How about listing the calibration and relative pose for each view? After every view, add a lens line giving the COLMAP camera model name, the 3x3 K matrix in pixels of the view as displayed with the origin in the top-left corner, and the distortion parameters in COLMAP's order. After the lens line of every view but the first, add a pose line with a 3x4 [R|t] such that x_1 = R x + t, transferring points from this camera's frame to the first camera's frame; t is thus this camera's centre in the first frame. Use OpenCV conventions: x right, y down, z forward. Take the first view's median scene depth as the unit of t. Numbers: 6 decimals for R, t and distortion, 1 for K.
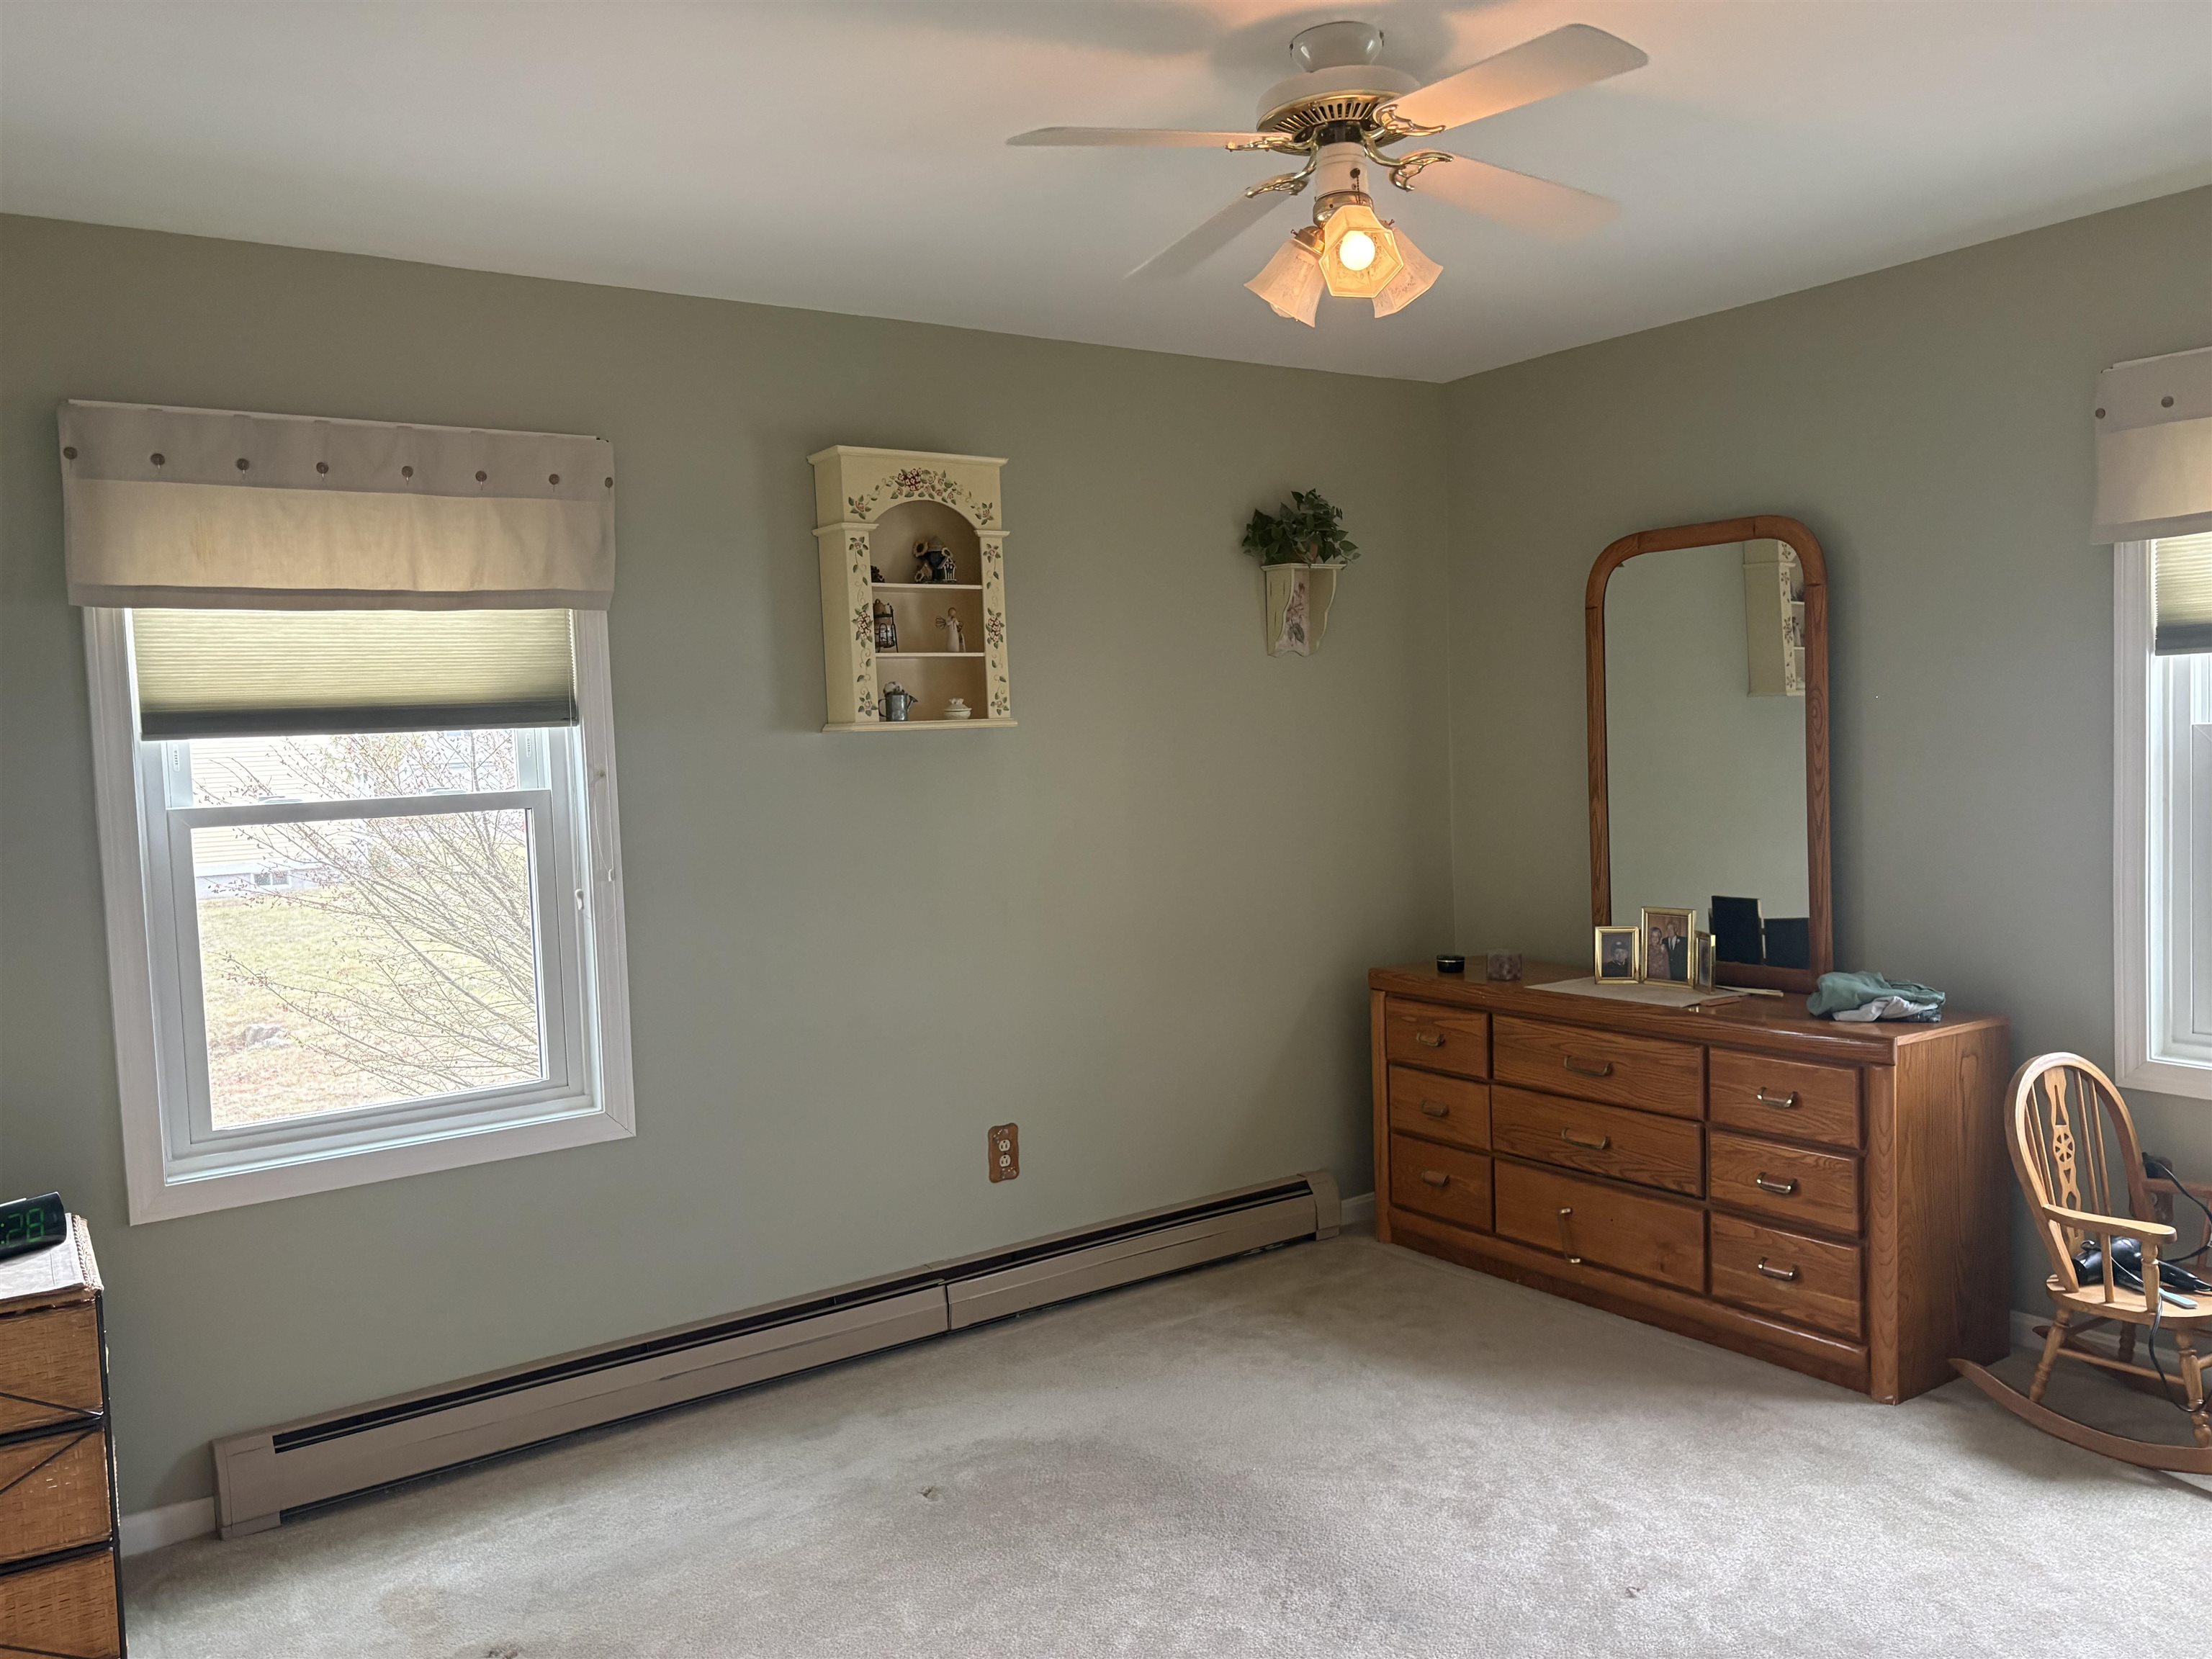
lens RADIAL K [[1667.0, 0, 1105.5], [0, 1667.0, 828.1], [0, 0, 1]] dist [0.024370, -0.026623]
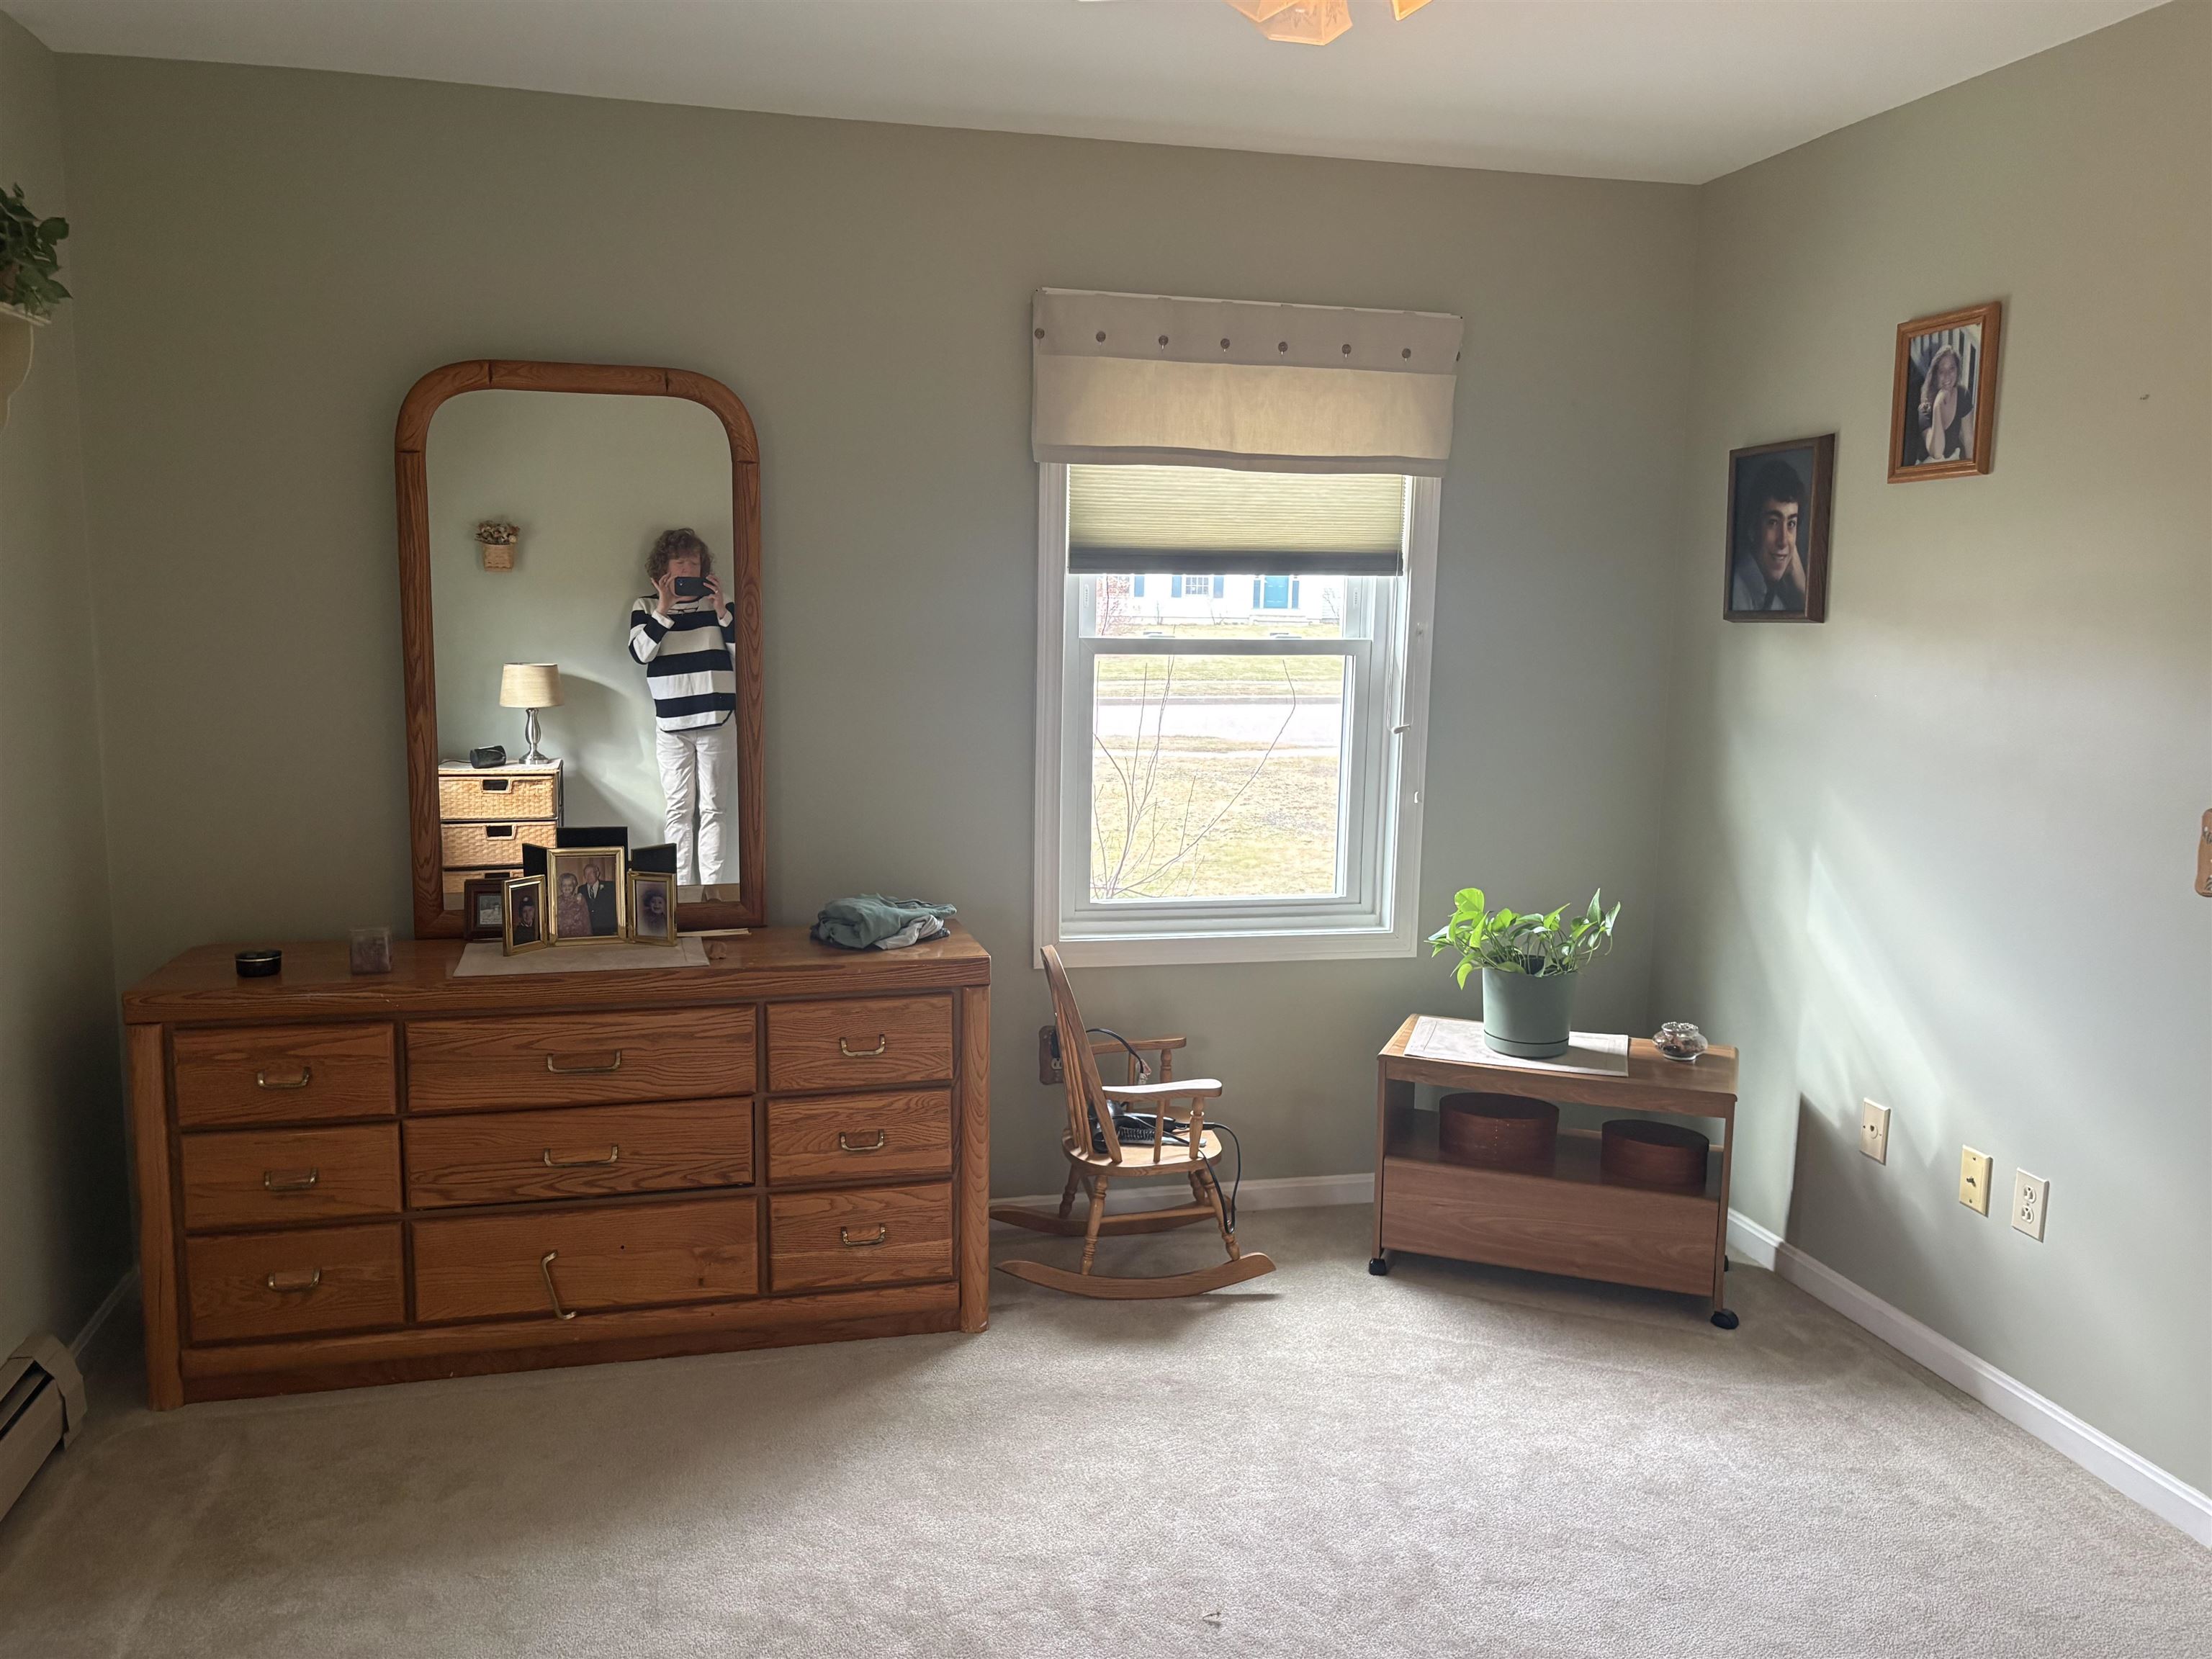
lens RADIAL K [[1667.0, 0, 1110.6], [0, 1667.0, 830.6], [0, 0, 1]] dist [0.024370, -0.026623]
pose [[0.362439, -0.086119, 0.928020, -0.338283], [0.025166, 0.996263, 0.082623, -0.021577], [-0.931668, -0.006591, 0.363252, 0.513194]]
